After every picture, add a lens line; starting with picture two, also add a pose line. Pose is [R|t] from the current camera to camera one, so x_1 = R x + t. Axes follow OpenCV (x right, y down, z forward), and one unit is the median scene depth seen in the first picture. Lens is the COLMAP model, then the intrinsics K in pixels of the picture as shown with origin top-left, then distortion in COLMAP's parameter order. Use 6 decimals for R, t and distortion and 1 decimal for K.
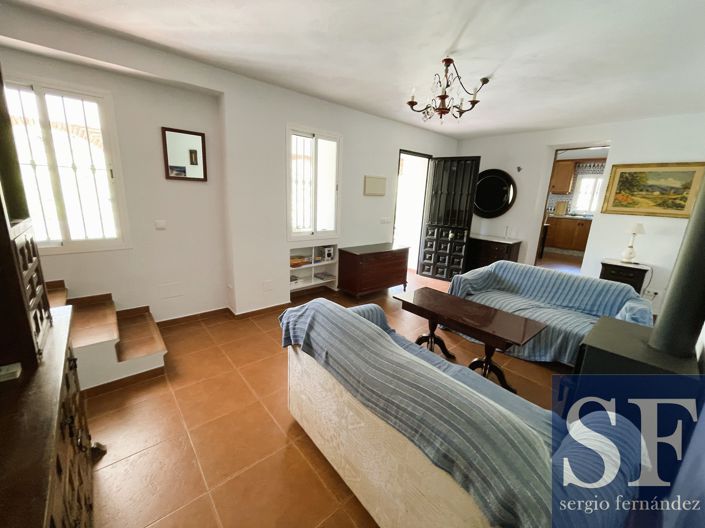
lens RADIAL K [[287.7, 0, 352.5], [0, 287.7, 264.0], [0, 0, 1]] dist [-0.000033, -0.000030]
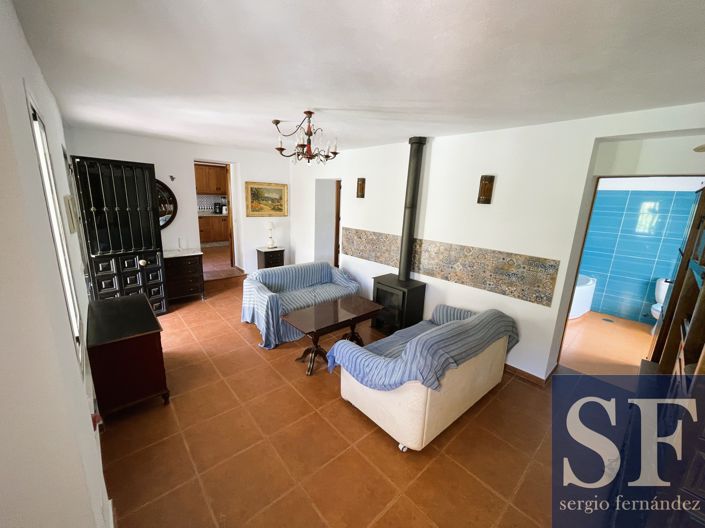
lens RADIAL K [[287.7, 0, 352.5], [0, 287.7, 264.0], [0, 0, 1]] dist [-0.000033, -0.000030]
pose [[-0.019531, -0.271518, 0.962235, -0.534376], [0.196432, 0.942619, 0.269970, -0.249020], [-0.980323, 0.194286, 0.034925, 0.537157]]
